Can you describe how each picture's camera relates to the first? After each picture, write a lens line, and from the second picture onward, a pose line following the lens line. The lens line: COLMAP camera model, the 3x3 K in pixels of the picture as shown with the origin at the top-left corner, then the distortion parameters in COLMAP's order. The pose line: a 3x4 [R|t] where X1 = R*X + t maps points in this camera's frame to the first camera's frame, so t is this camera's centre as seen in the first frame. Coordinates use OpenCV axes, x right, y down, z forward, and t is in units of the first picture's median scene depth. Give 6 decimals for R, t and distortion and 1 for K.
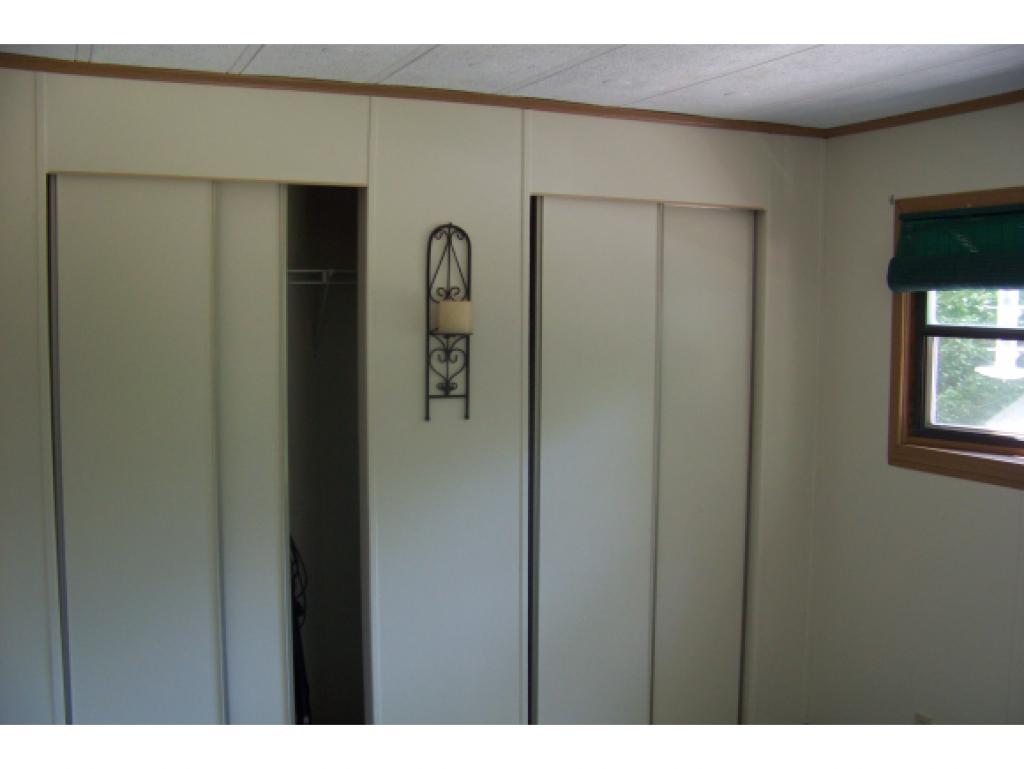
lens RADIAL K [[1112.3, 0, 512.0], [0, 1112.3, 384.5], [0, 0, 1]] dist [-0.261460, 0.411344]
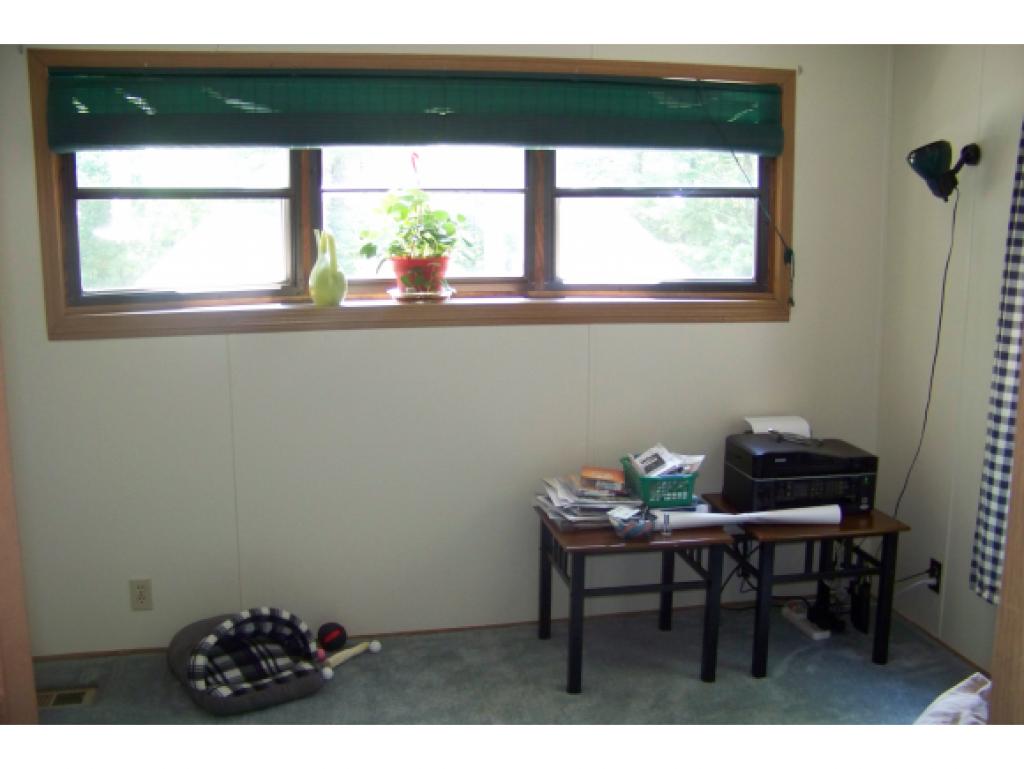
lens RADIAL K [[1112.3, 0, 512.0], [0, 1112.3, 384.5], [0, 0, 1]] dist [-0.261460, 0.411344]
pose [[0.214626, -0.209453, 0.953973, -0.471368], [0.065787, 0.977617, 0.199843, -0.049853], [-0.974478, 0.019867, 0.223601, 0.425203]]
